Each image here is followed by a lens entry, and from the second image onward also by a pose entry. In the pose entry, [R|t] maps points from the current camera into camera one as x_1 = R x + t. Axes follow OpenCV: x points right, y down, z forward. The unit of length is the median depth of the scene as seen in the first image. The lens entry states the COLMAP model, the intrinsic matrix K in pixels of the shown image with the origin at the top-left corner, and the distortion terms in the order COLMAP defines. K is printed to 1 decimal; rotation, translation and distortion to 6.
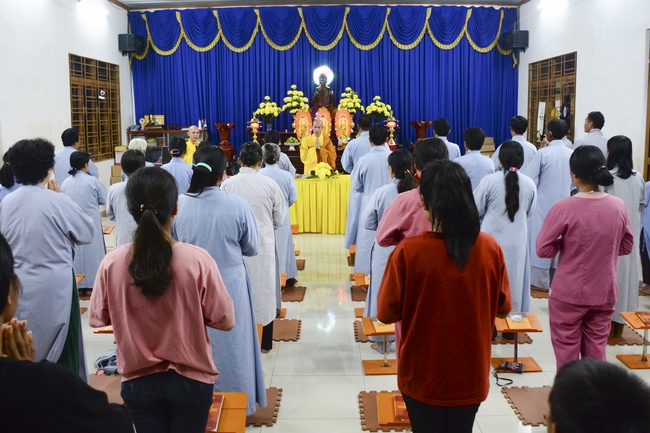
lens RADIAL K [[596.9, 0, 325.0], [0, 596.9, 216.5], [0, 0, 1]] dist [-0.114655, 0.001085]
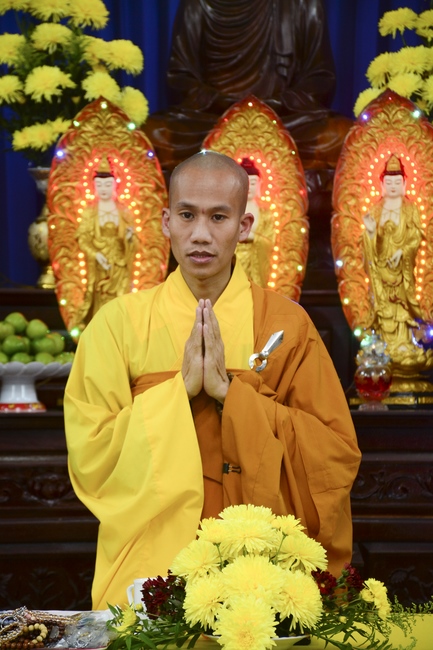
lens RADIAL K [[2919.1, 0, 216.5], [0, 2919.1, 325.0], [0, 0, 1]] dist [0.803023, 4.540625]
pose [[0.999924, 0.006829, -0.010276, -0.003610], [-0.008281, 0.988863, -0.148600, -0.031952], [0.009147, 0.148674, 0.988844, 0.337267]]
